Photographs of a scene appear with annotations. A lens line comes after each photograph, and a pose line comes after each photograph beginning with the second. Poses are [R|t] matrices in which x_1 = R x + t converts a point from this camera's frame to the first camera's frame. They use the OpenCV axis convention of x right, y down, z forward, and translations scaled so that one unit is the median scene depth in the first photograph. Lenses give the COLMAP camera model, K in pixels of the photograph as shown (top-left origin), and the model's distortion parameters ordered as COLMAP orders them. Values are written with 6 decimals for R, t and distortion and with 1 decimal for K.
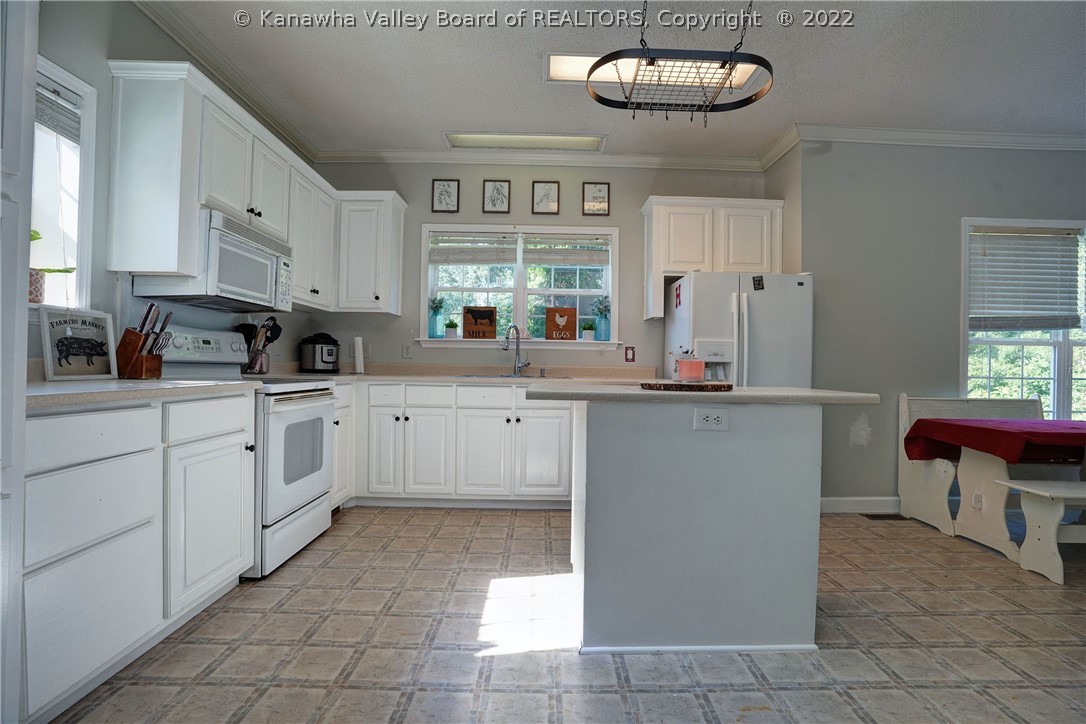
lens RADIAL K [[502.5, 0, 543.0], [0, 502.5, 362.0], [0, 0, 1]] dist [-0.001506, 0.000234]
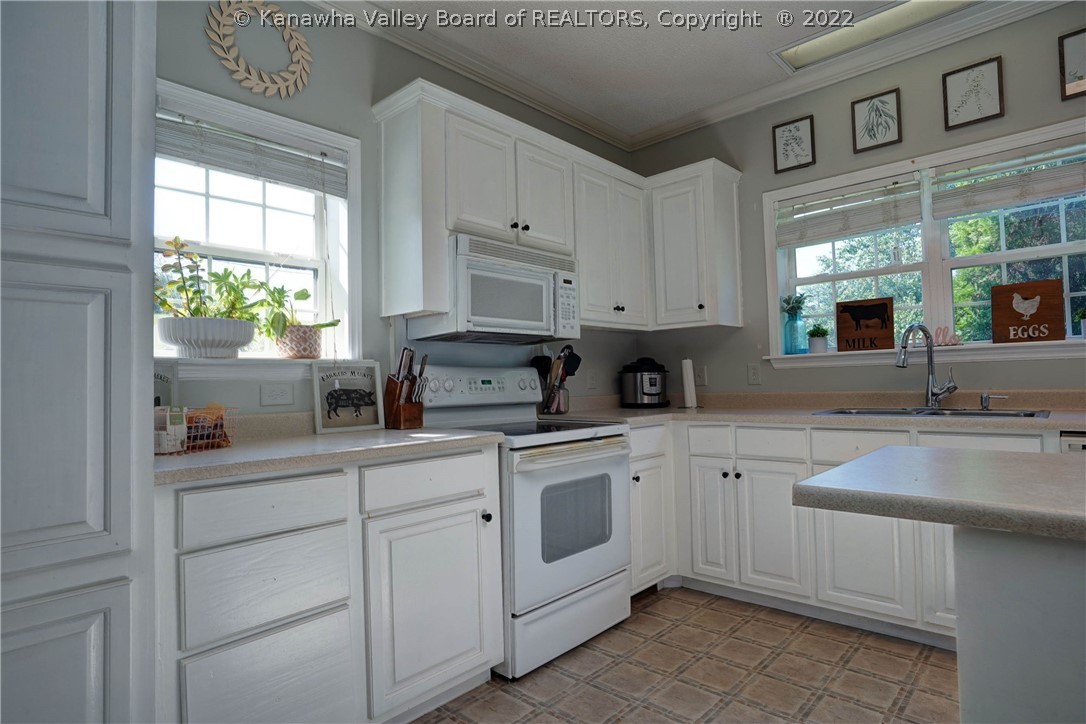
lens RADIAL K [[586.3, 0, 545.8], [0, 586.3, 363.7], [0, 0, 1]] dist [-0.053782, 0.036470]
pose [[0.739124, -0.056073, -0.671231, 0.091626], [0.040860, 0.998426, -0.038413, -0.024444], [0.672329, 0.000966, 0.740252, 0.262182]]
